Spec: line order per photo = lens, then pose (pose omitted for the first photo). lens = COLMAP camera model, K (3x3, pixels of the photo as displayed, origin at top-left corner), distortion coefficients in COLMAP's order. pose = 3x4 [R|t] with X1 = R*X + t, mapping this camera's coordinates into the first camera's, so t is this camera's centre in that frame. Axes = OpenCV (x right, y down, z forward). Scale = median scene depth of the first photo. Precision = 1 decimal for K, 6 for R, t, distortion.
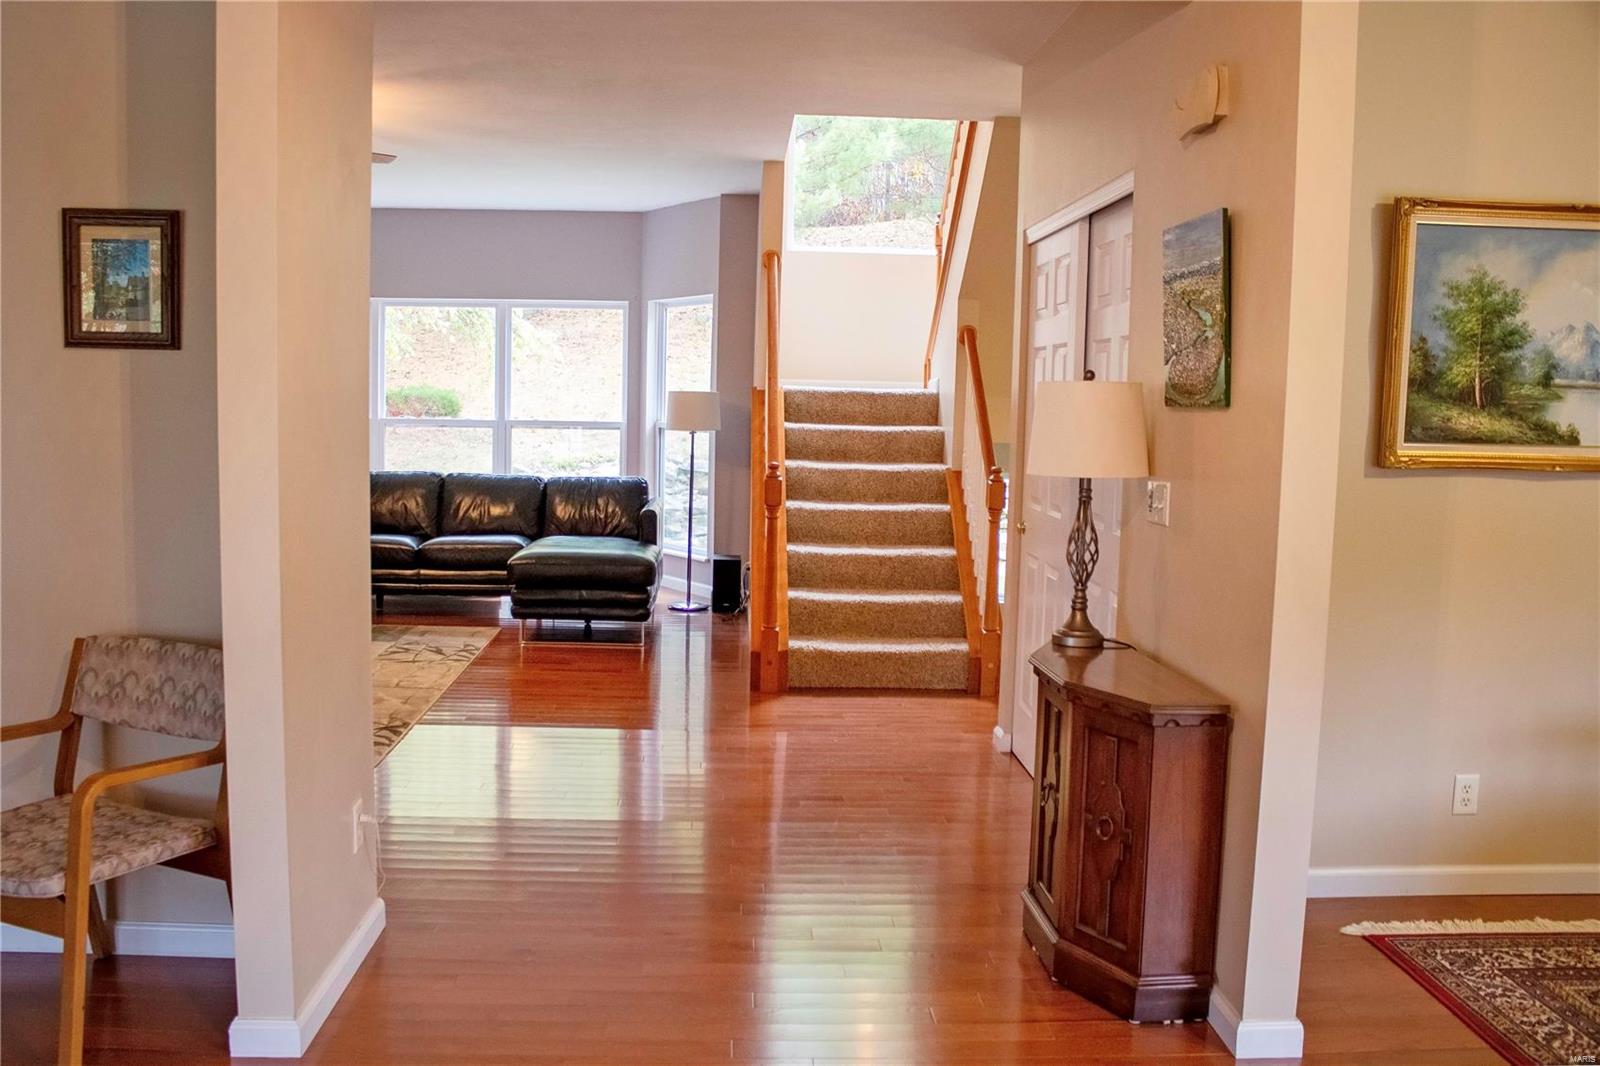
lens RADIAL K [[1331.1, 0, 800.0], [0, 1331.1, 533.0], [0, 0, 1]] dist [-0.082053, 0.007017]
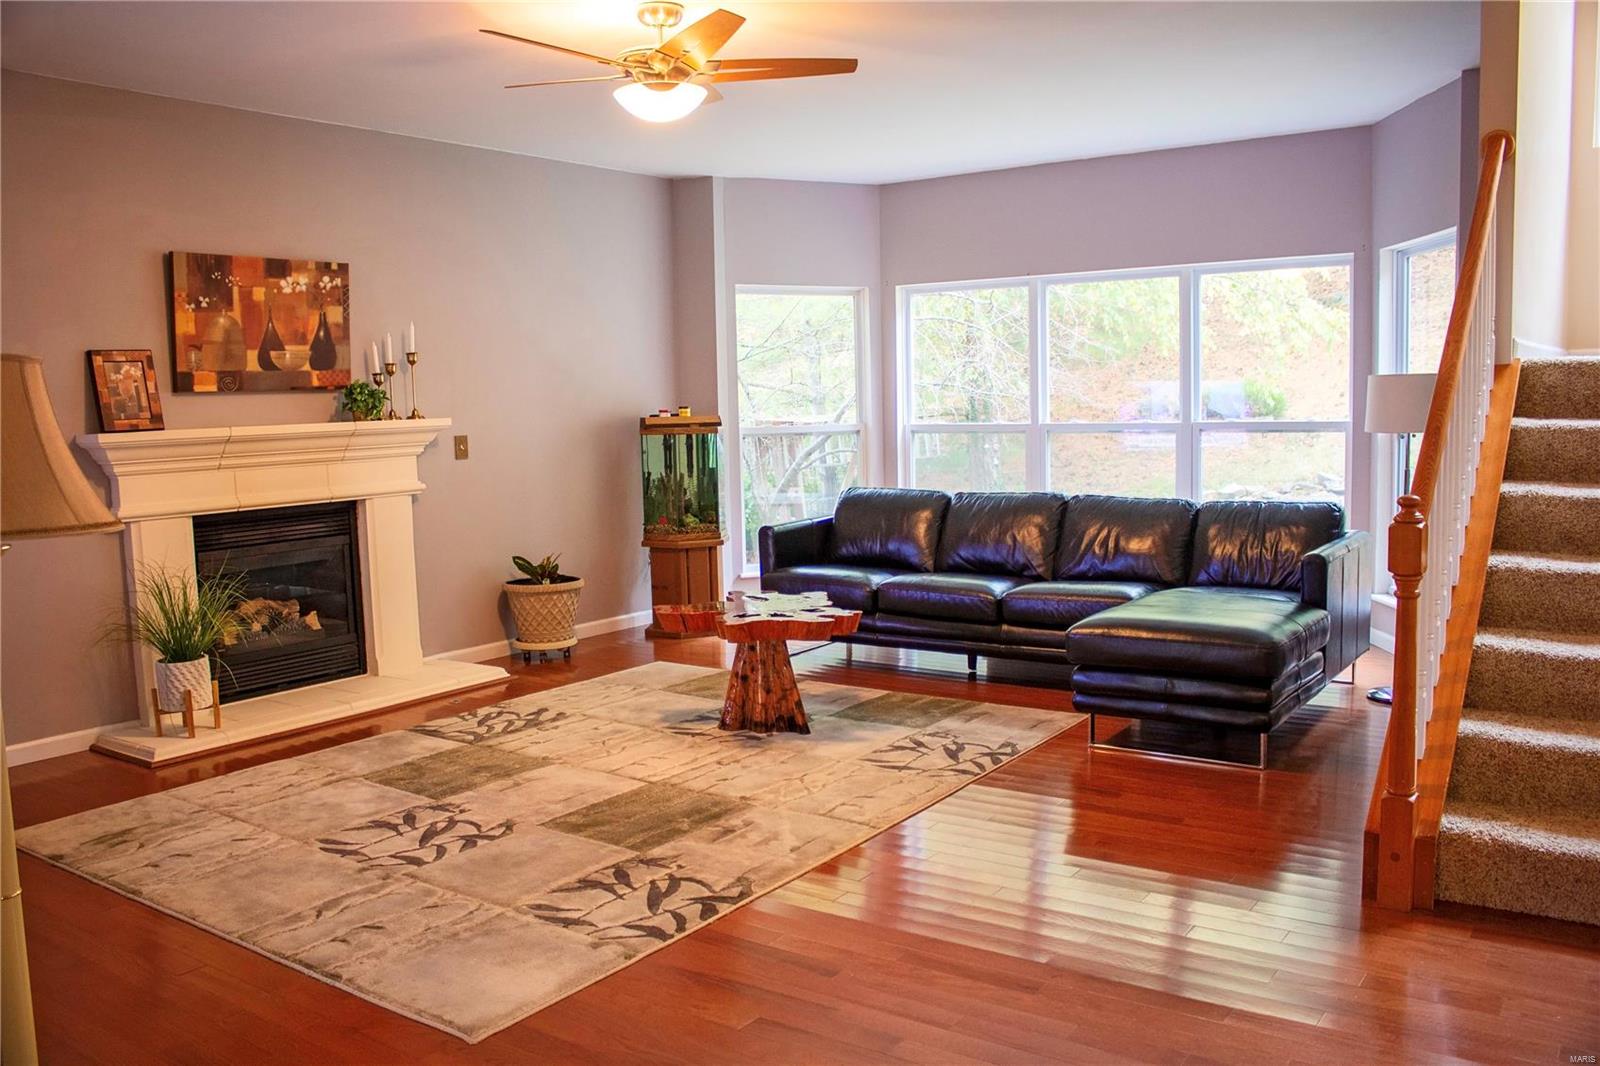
lens RADIAL K [[1331.1, 0, 800.0], [0, 1331.1, 533.0], [0, 0, 1]] dist [-0.082053, 0.007017]
pose [[0.791566, 0.020095, -0.610754, 0.077847], [-0.020439, 0.999771, 0.006404, -0.025169], [0.610742, 0.007414, 0.791795, 0.299599]]
